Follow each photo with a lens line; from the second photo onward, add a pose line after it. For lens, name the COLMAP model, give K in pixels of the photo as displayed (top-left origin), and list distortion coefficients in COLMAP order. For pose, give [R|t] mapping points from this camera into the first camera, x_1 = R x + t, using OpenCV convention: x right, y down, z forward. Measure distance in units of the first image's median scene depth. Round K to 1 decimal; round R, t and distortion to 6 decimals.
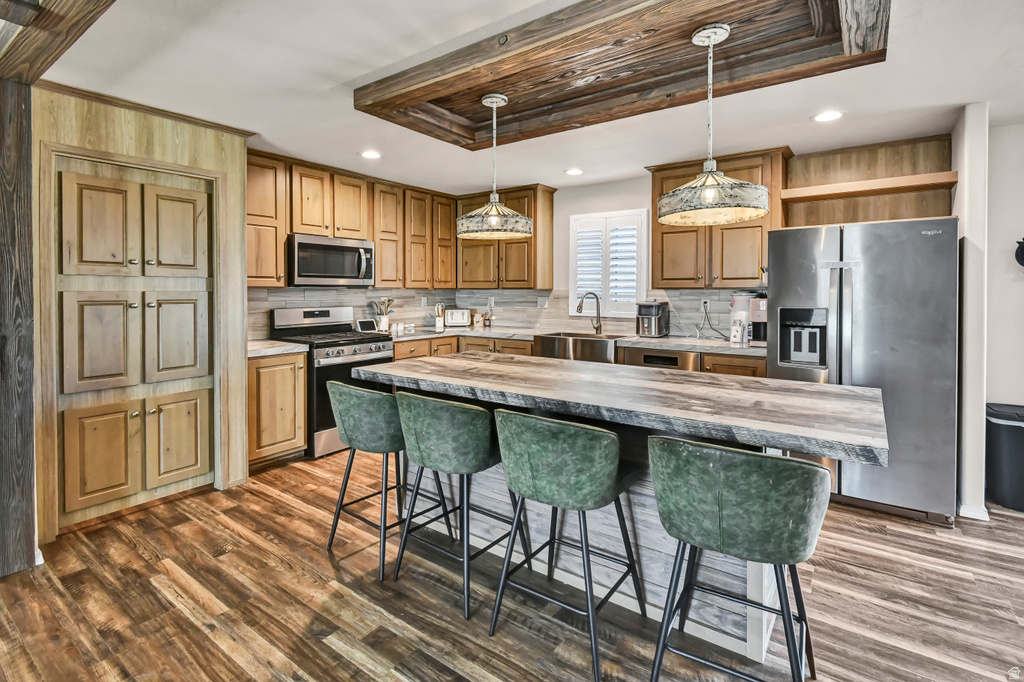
lens RADIAL K [[480.4, 0, 513.0], [0, 480.4, 296.9], [0, 0, 1]] dist [0.002273, -0.001541]
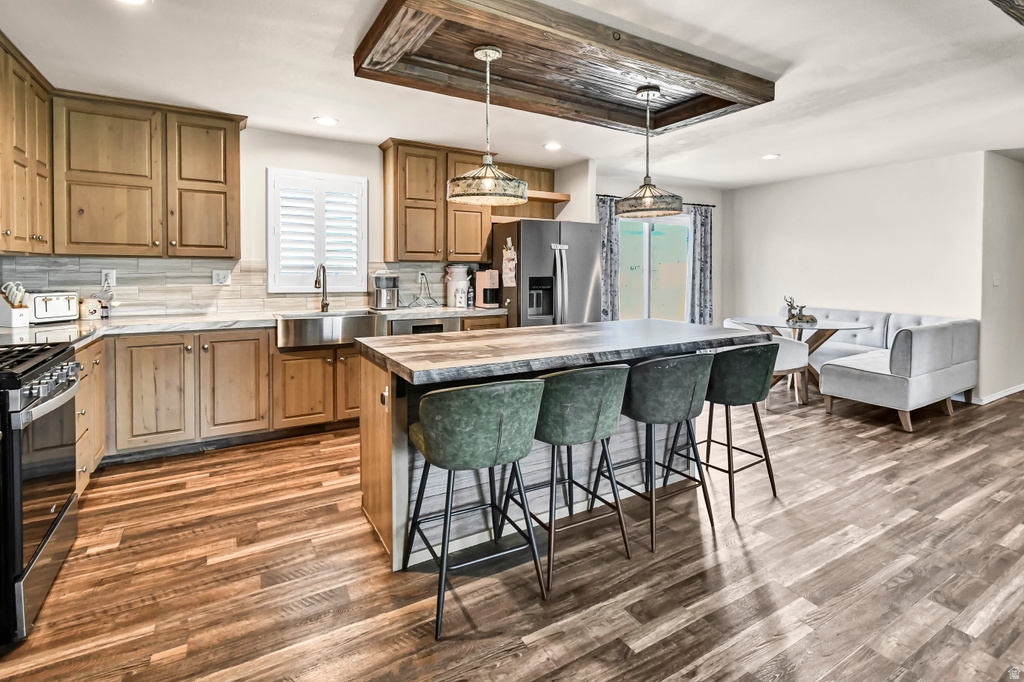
lens RADIAL K [[494.7, 0, 514.8], [0, 494.7, 278.2], [0, 0, 1]] dist [0.002130, 0.000251]
pose [[0.394026, -0.015234, 0.918973, -0.950659], [0.004492, 0.999883, 0.014649, 0.008166], [-0.919088, -0.001644, 0.394048, 0.614568]]
